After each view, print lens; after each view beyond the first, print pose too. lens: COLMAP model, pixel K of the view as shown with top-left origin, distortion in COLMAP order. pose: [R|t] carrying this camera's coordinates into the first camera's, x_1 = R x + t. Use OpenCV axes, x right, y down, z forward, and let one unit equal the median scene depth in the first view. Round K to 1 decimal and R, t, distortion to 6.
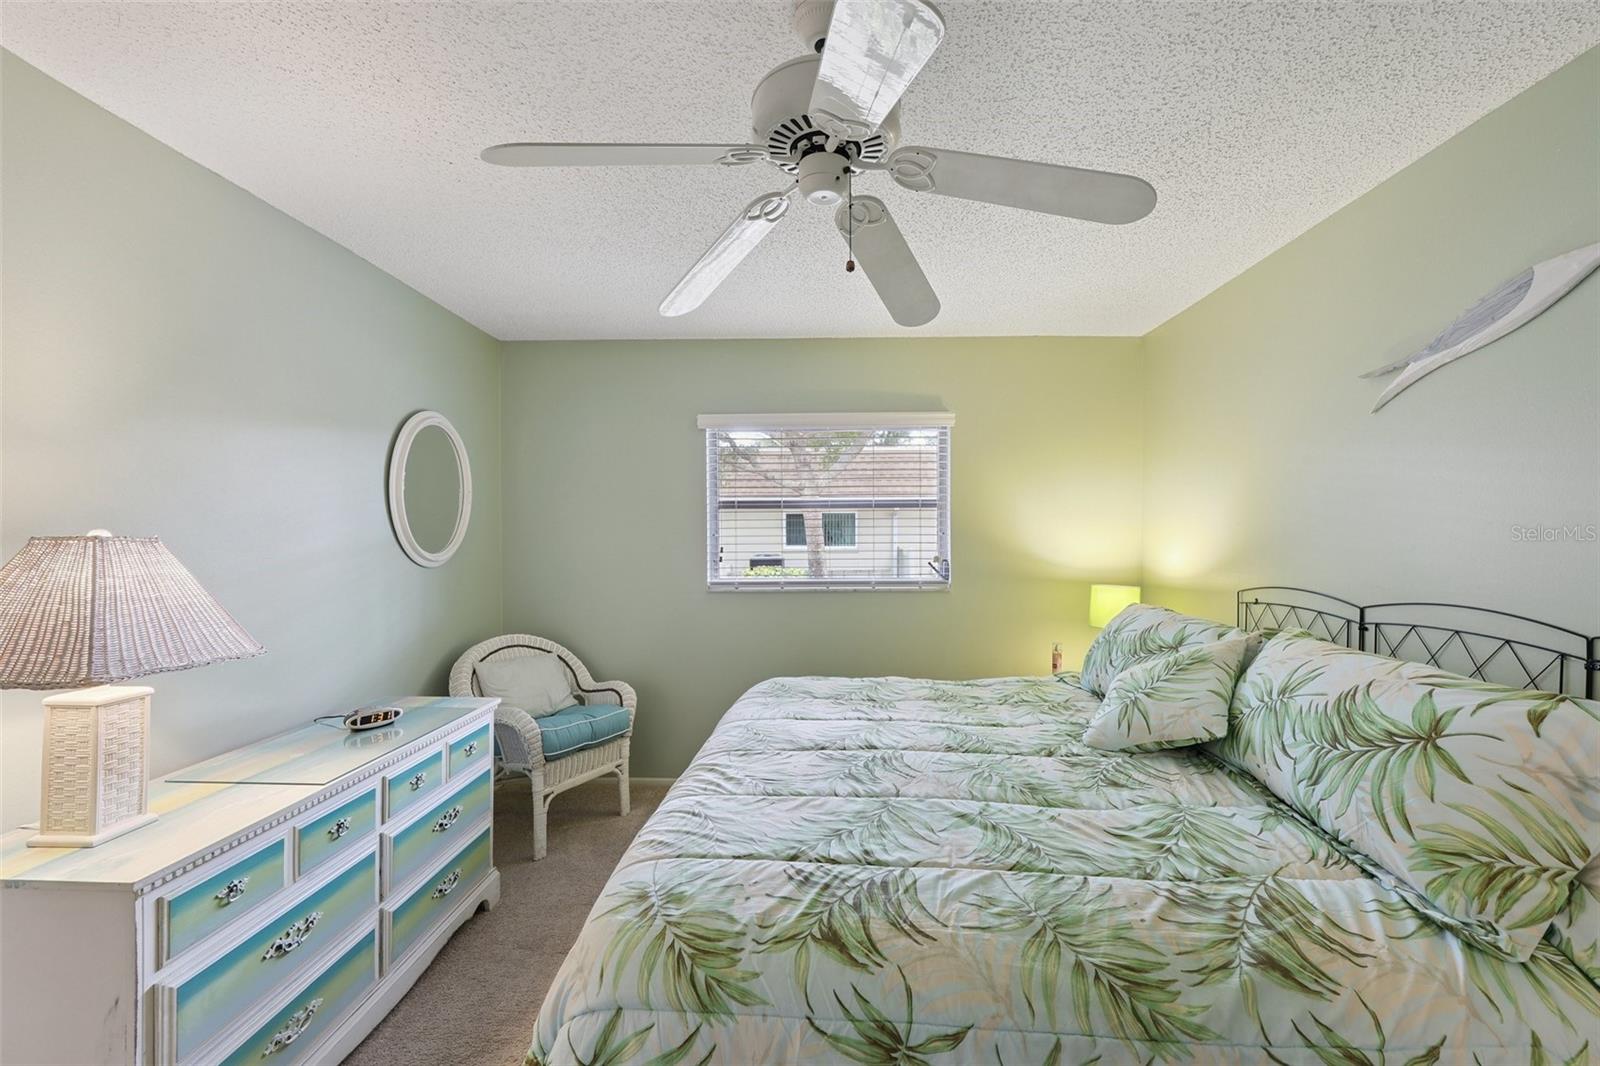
lens RADIAL K [[648.5, 0, 815.3], [0, 648.5, 549.4], [0, 0, 1]] dist [0.001250, -0.000106]
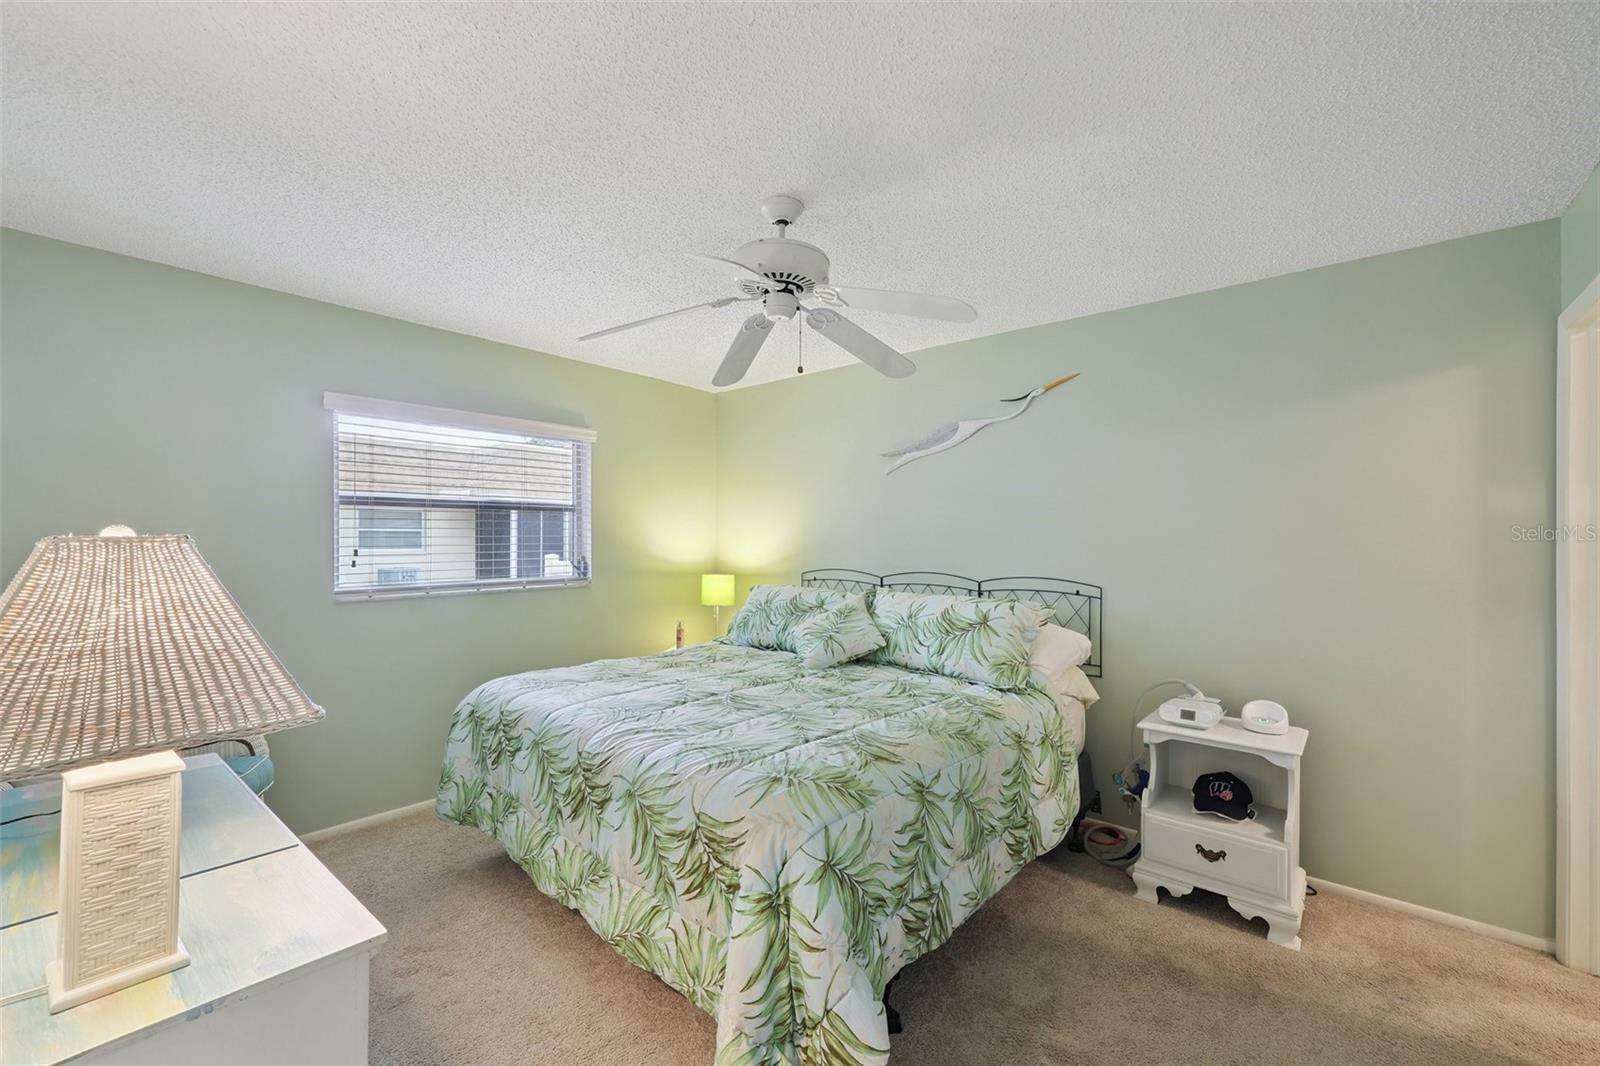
lens RADIAL K [[642.4, 0, 800.8], [0, 642.4, 538.5], [0, 0, 1]] dist [0.000782, -0.000115]
pose [[0.630406, 0.003564, 0.776257, -1.043432], [0.010683, 0.999855, -0.013267, -0.000704], [-0.776192, 0.016656, 0.630277, 0.007780]]
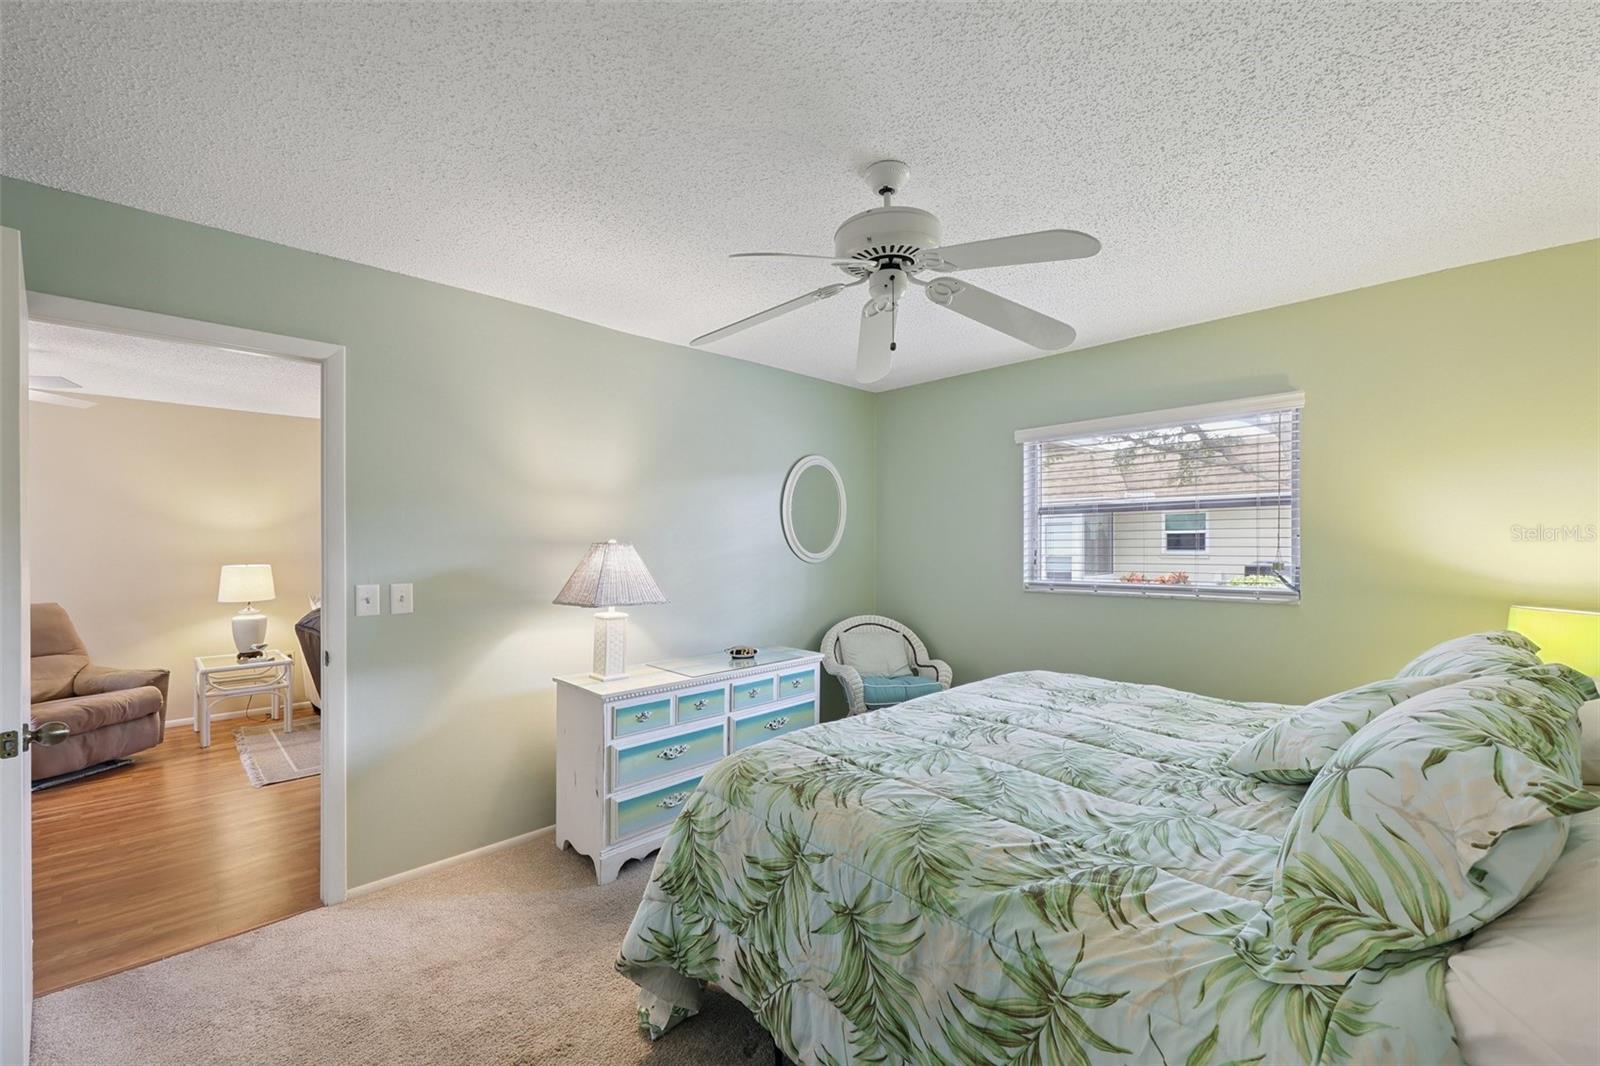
lens RADIAL K [[647.3, 0, 803.2], [0, 647.3, 544.3], [0, 0, 1]] dist [0.000413, 0.000068]
pose [[0.720058, -0.000270, -0.693913, 0.785714], [-0.009447, 0.999903, -0.010192, 0.002372], [0.693849, 0.013894, 0.719986, -0.111998]]
